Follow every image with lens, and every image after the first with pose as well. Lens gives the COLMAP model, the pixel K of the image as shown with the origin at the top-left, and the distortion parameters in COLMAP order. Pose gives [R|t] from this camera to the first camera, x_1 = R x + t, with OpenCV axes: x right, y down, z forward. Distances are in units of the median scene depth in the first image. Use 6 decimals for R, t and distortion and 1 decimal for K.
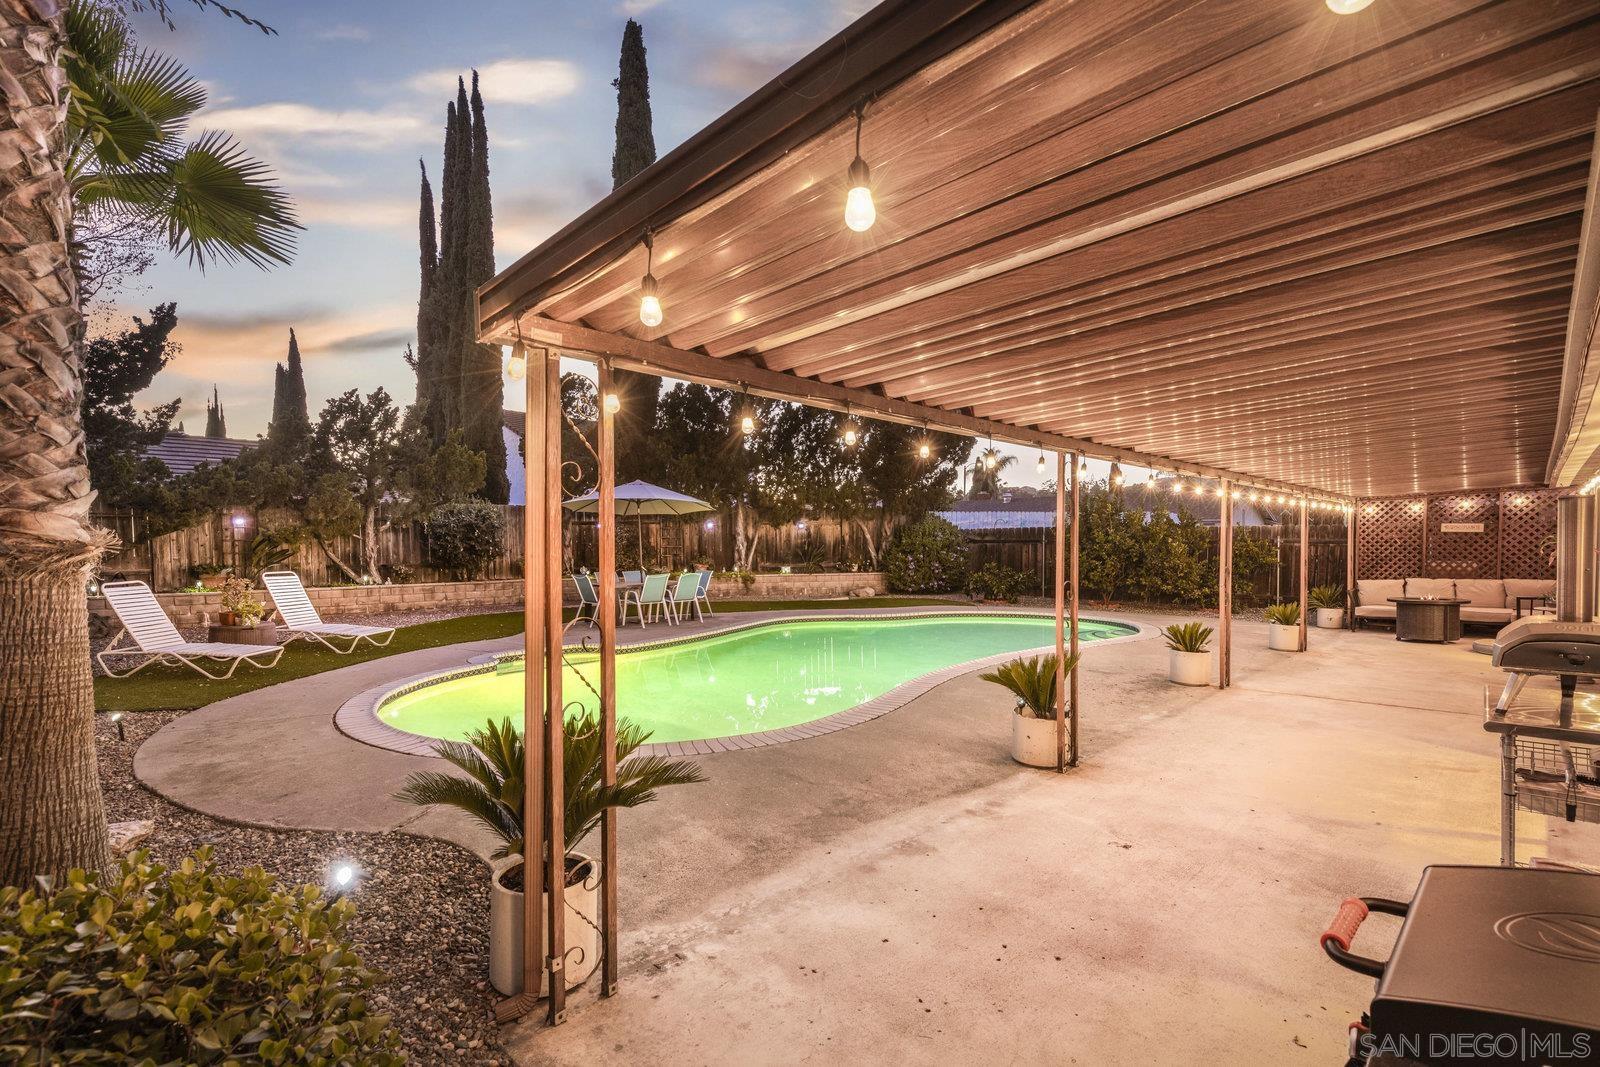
lens RADIAL K [[722.9, 0, 795.1], [0, 722.9, 538.7], [0, 0, 1]] dist [0.009536, -0.000026]
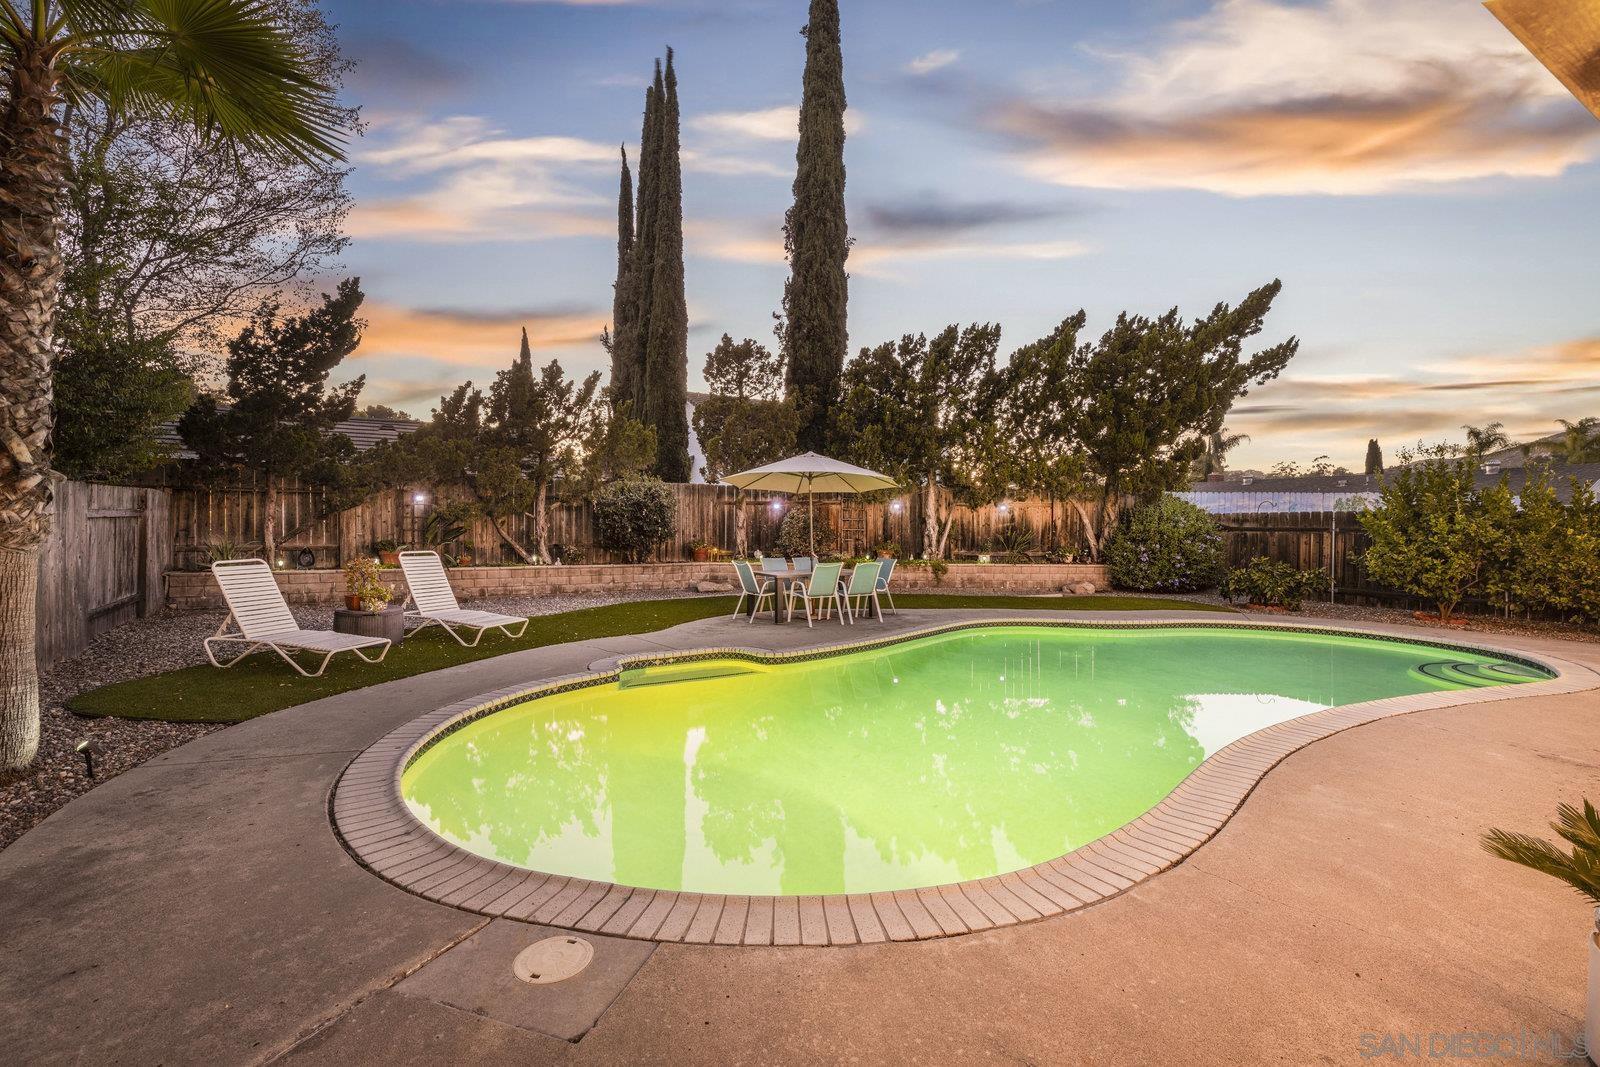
lens RADIAL K [[722.9, 0, 795.1], [0, 722.9, 538.7], [0, 0, 1]] dist [0.009536, -0.000026]
pose [[0.965377, 0.017744, -0.260254, -0.008426], [-0.011823, 0.999635, 0.024300, 0.001197], [0.260590, -0.020381, 0.965234, 0.144434]]
